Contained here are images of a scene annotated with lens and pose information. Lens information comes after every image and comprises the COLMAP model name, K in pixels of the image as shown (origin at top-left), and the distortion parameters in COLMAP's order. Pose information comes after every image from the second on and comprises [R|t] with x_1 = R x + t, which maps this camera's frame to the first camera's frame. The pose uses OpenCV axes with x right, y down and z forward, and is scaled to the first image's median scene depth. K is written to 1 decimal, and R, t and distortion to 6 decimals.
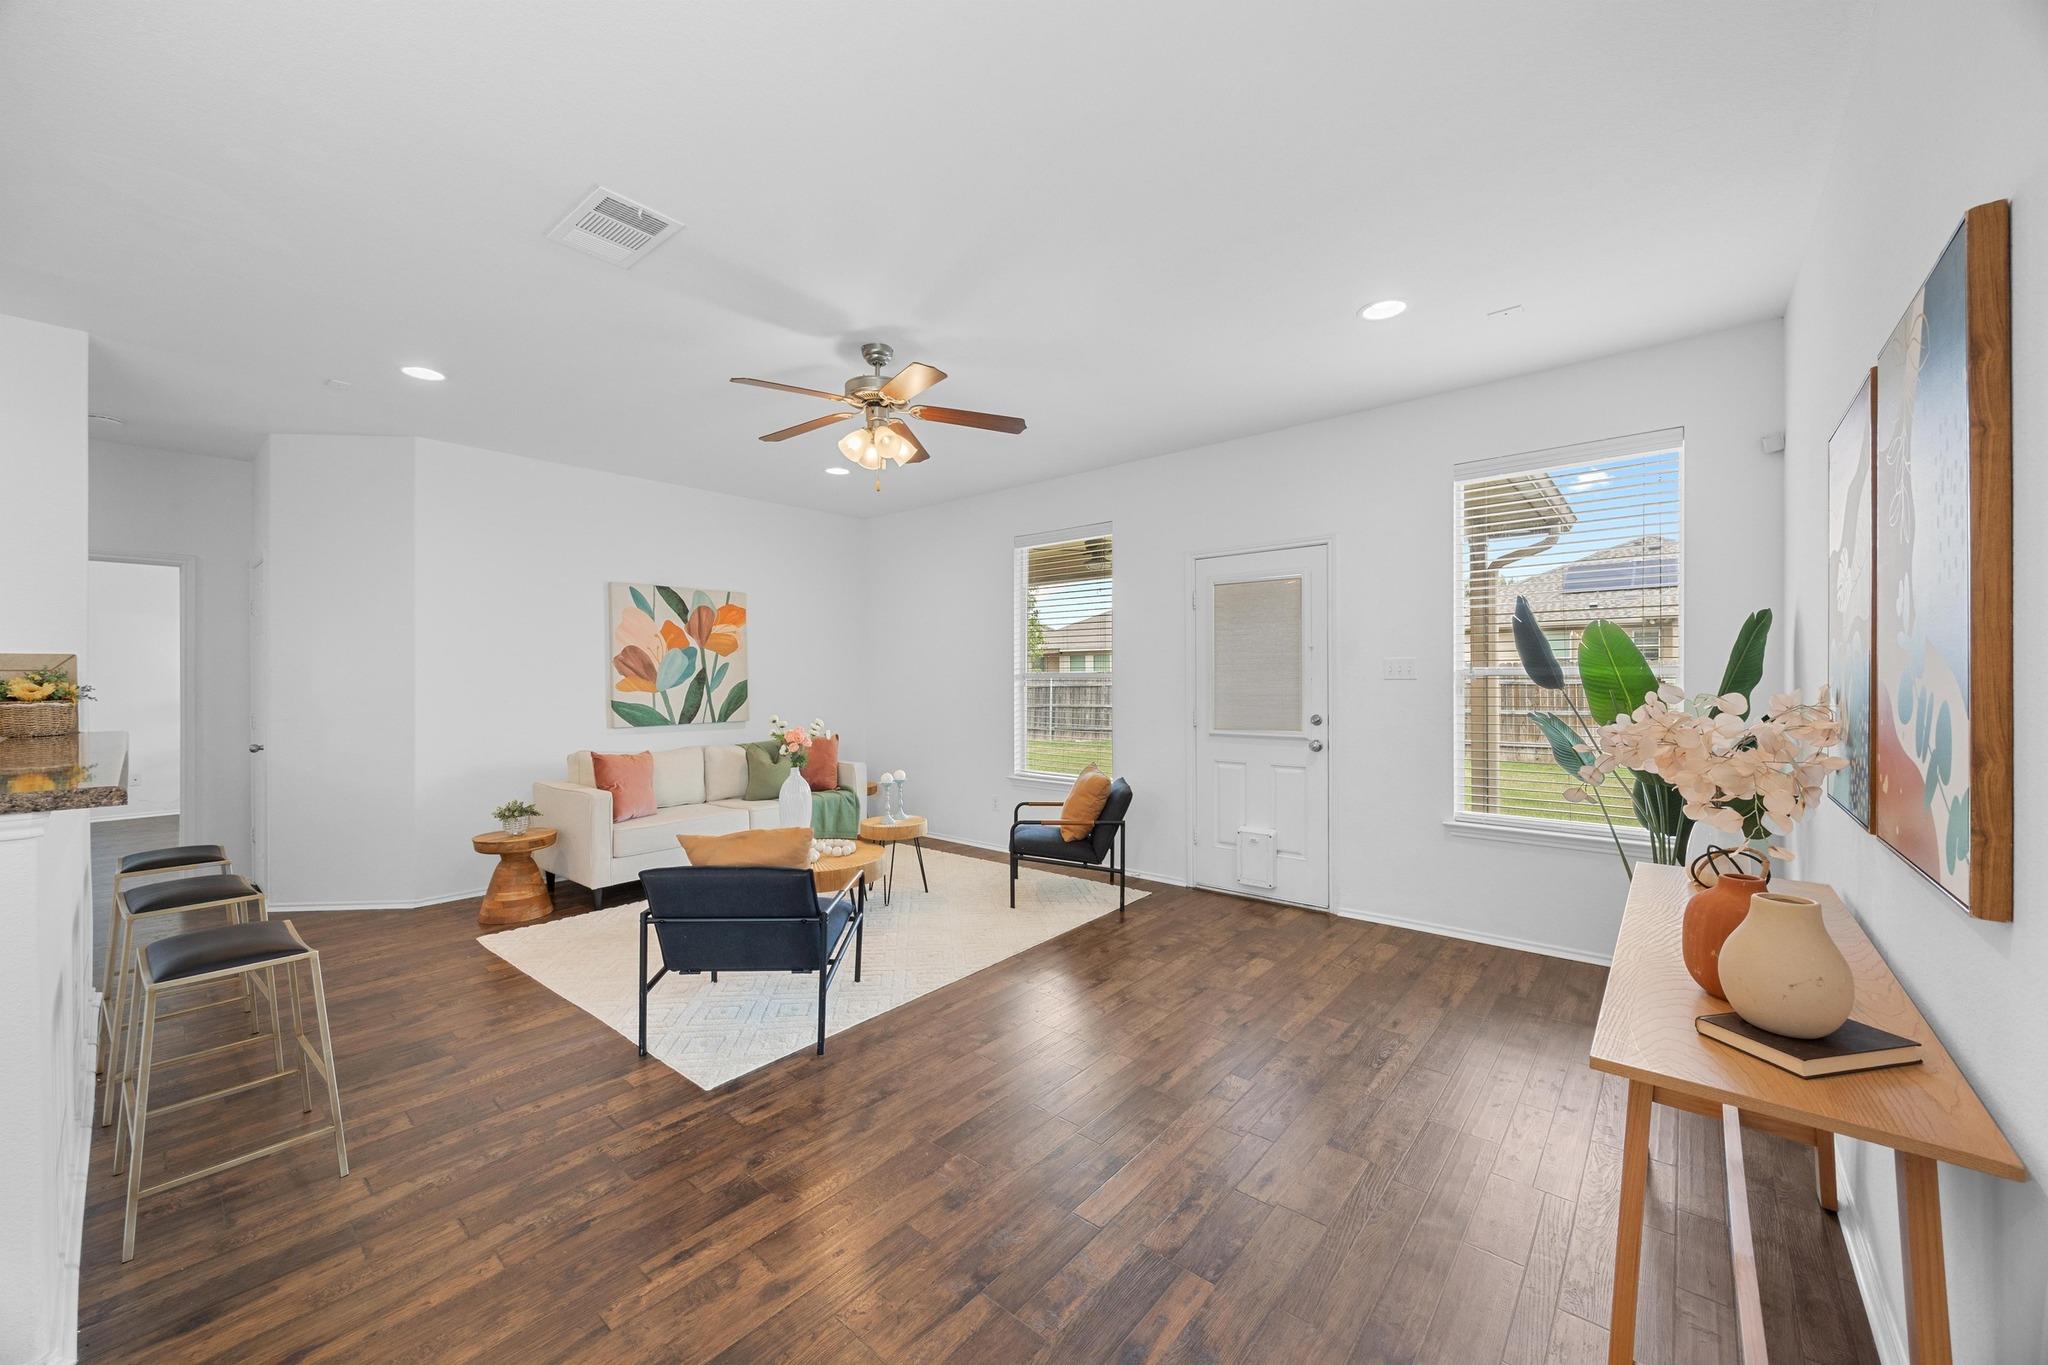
lens RADIAL K [[777.0, 0, 1020.5], [0, 777.0, 682.7], [0, 0, 1]] dist [-0.003626, 0.000383]
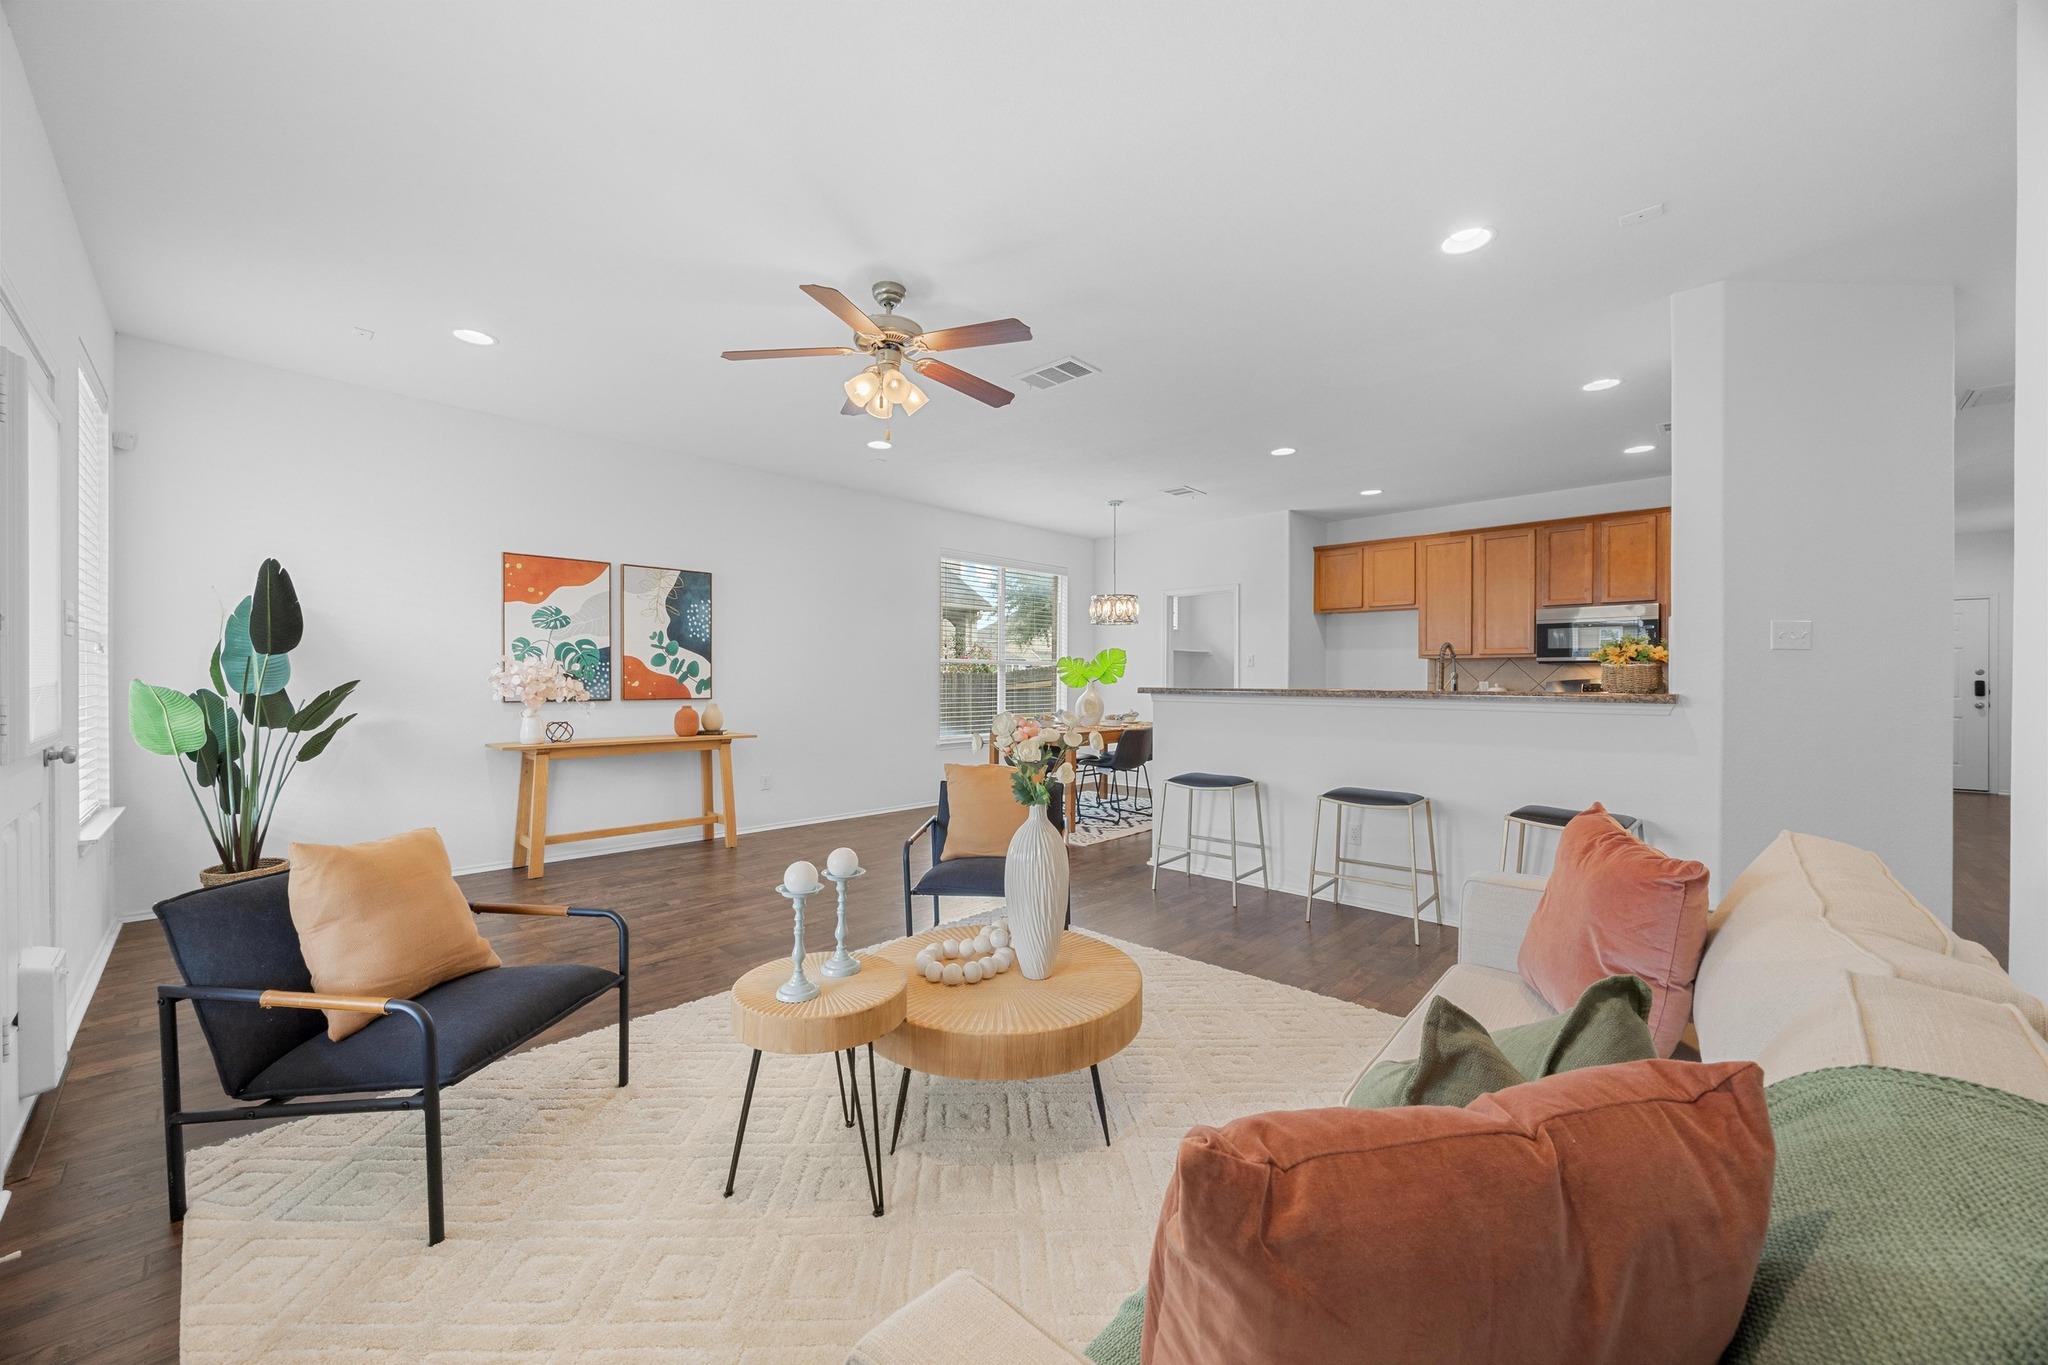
lens RADIAL K [[777.0, 0, 1027.5], [0, 777.0, 685.0], [0, 0, 1]] dist [-0.003626, 0.000383]
pose [[-0.997725, -0.000205, 0.067422, -0.251993], [0.000793, 0.999891, 0.014772, 0.021216], [-0.067417, 0.014792, -0.997615, 1.167313]]
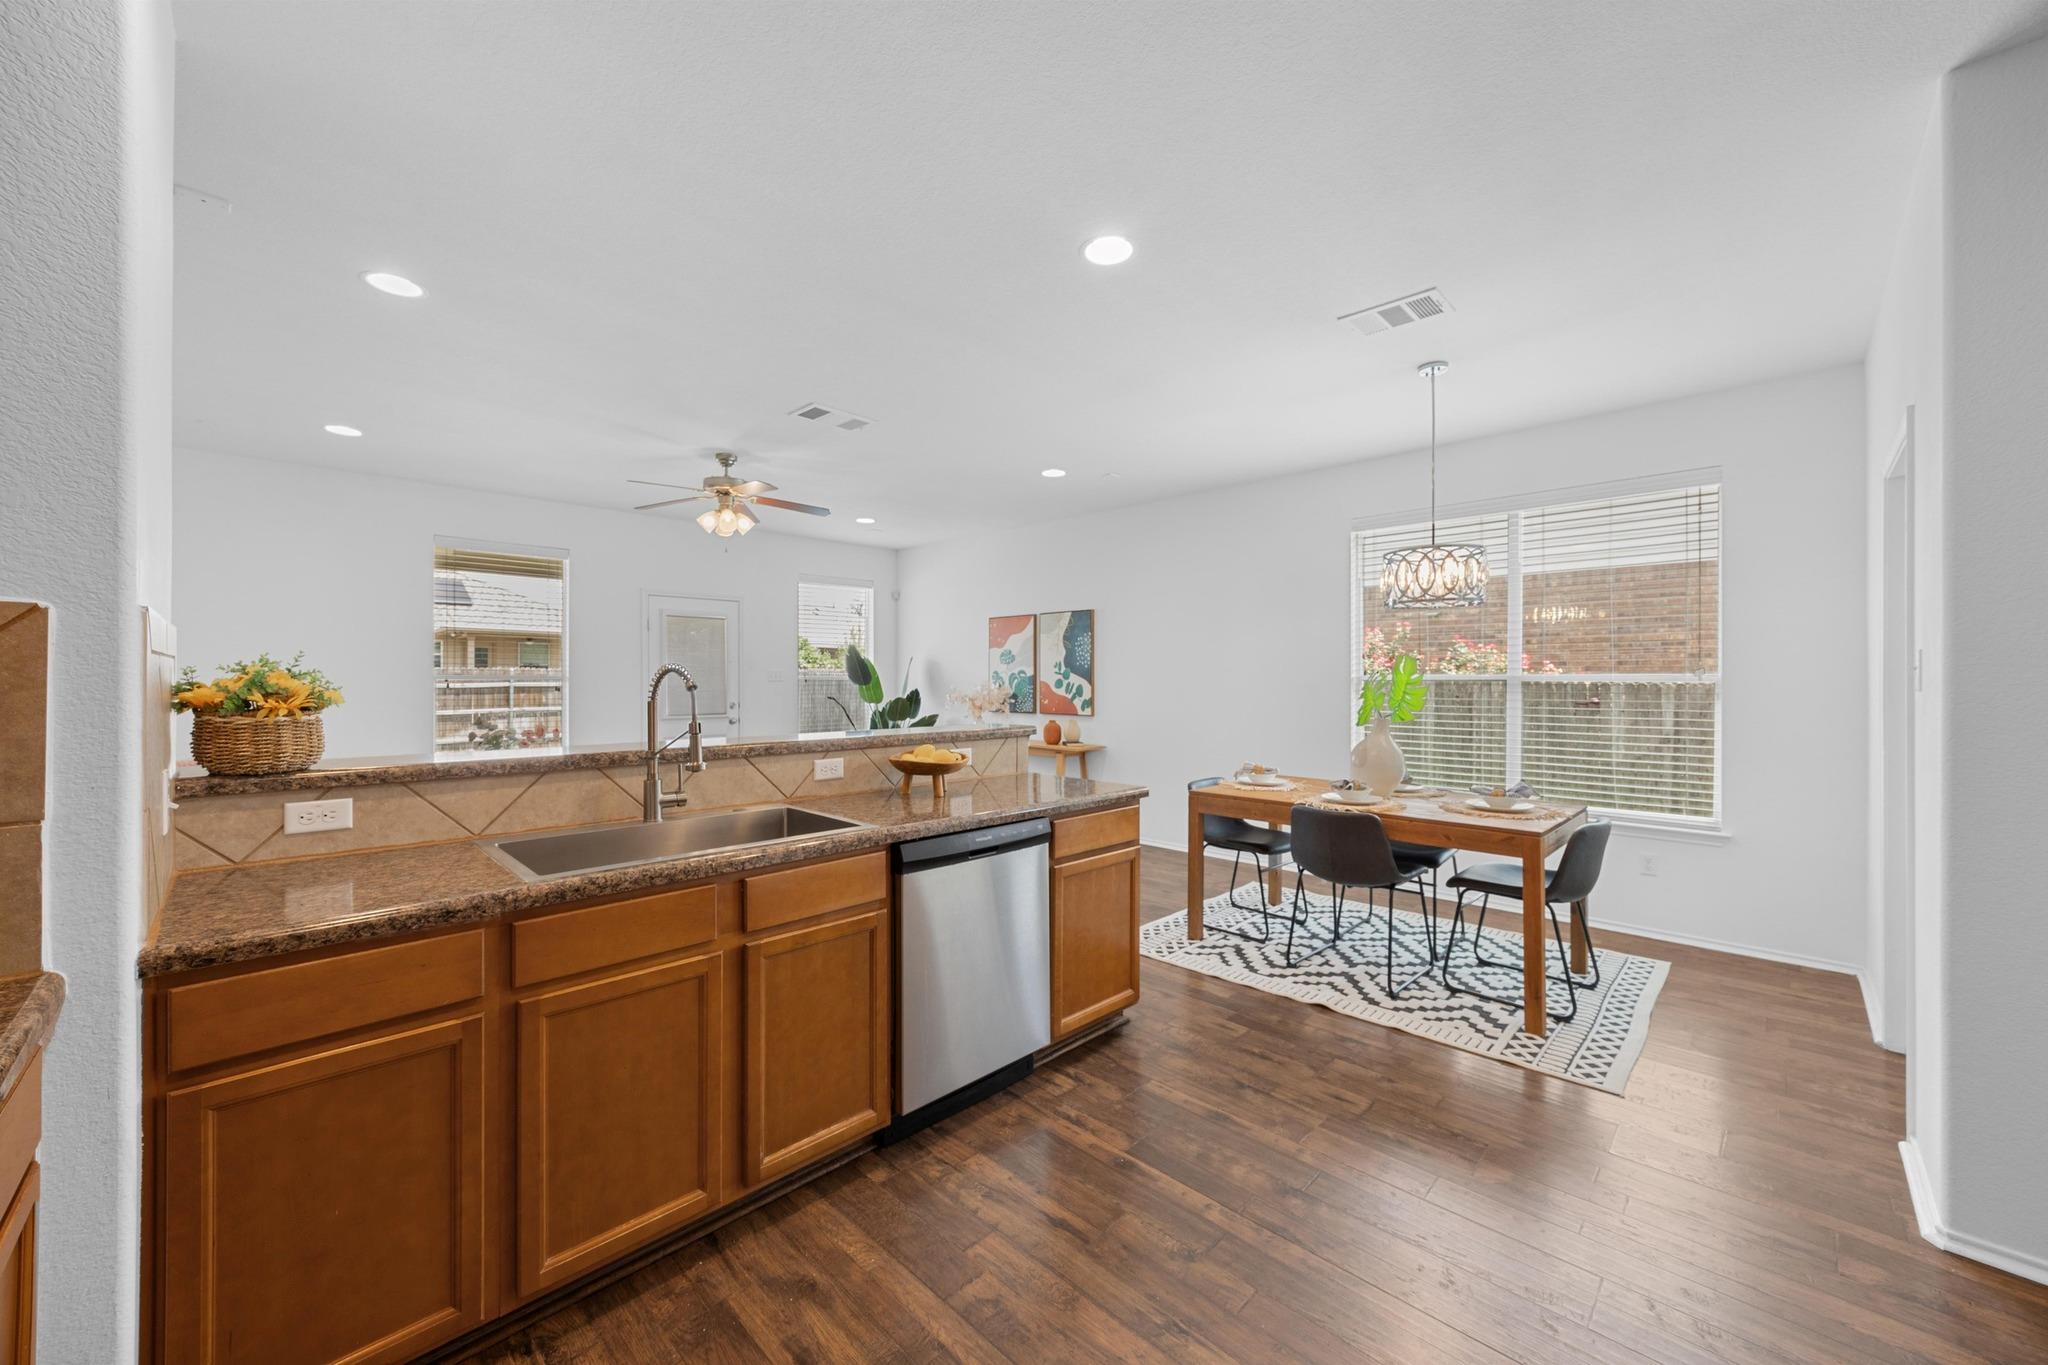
lens RADIAL K [[777.0, 0, 1011.8], [0, 777.0, 678.5], [0, 0, 1]] dist [-0.003626, 0.000383]
pose [[0.073367, 0.006553, 0.997283, -0.971504], [0.007652, 0.999945, -0.007134, 0.003889], [-0.997276, 0.008155, 0.073313, 0.216425]]
